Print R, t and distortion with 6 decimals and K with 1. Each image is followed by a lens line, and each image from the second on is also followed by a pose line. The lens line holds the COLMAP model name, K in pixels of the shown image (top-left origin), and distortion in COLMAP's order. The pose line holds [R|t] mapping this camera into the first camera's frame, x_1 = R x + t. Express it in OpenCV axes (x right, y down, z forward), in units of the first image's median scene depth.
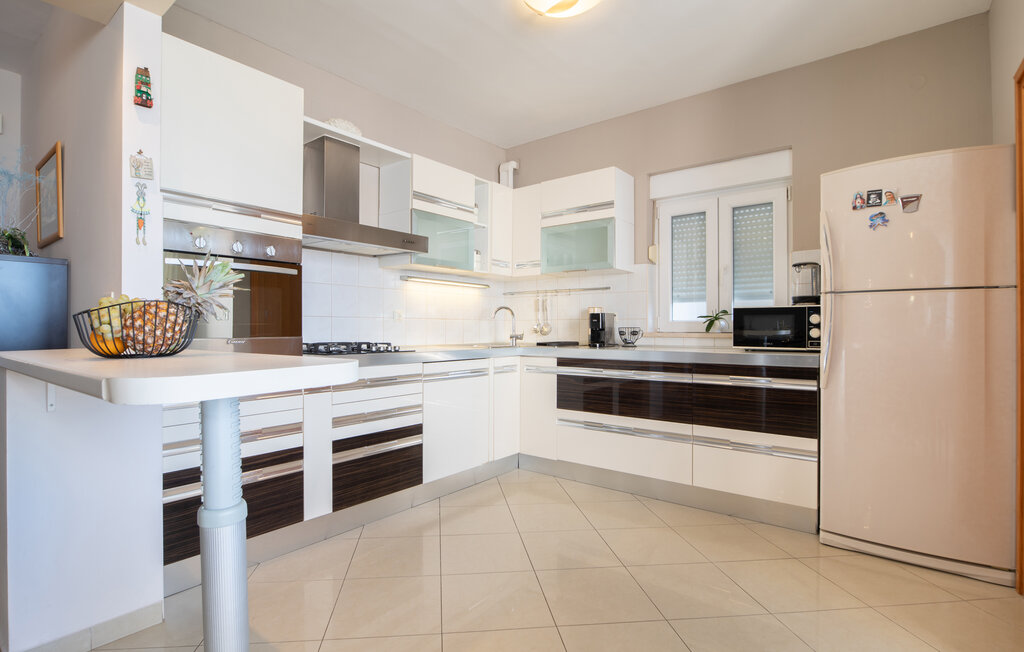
lens RADIAL K [[484.6, 0, 512.0], [0, 484.6, 326.0], [0, 0, 1]] dist [-0.004902, -0.001136]
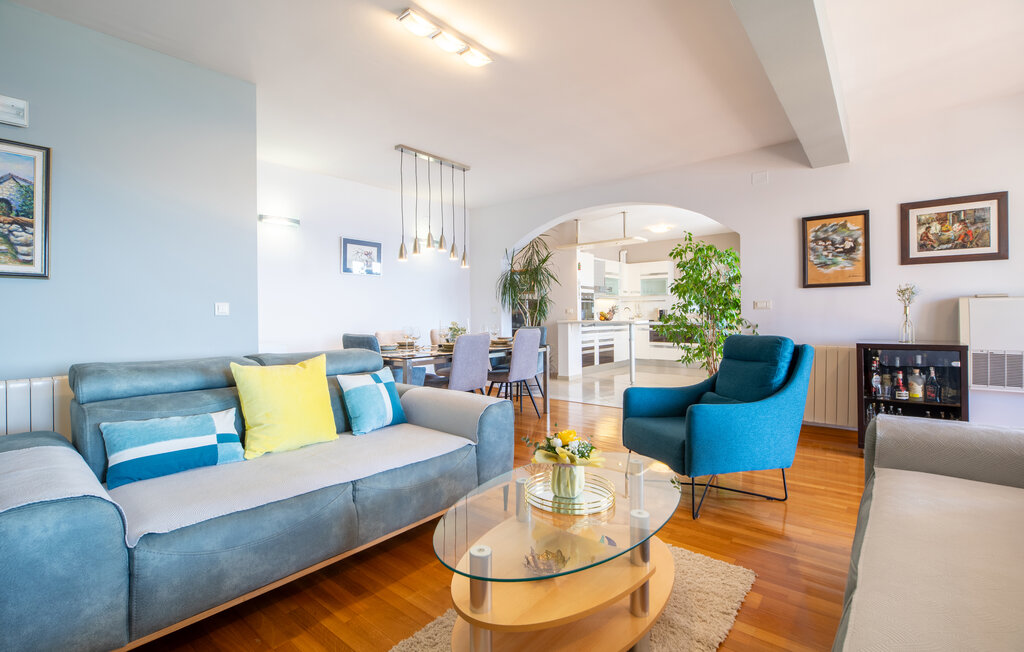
lens RADIAL K [[476.8, 0, 498.9], [0, 476.8, 305.4], [0, 0, 1]] dist [-0.006974, -0.001054]
pose [[0.999357, -0.010643, -0.034228, -0.863340], [0.010081, 0.999812, -0.016537, -0.018223], [0.034398, 0.016182, 0.999277, -2.319301]]
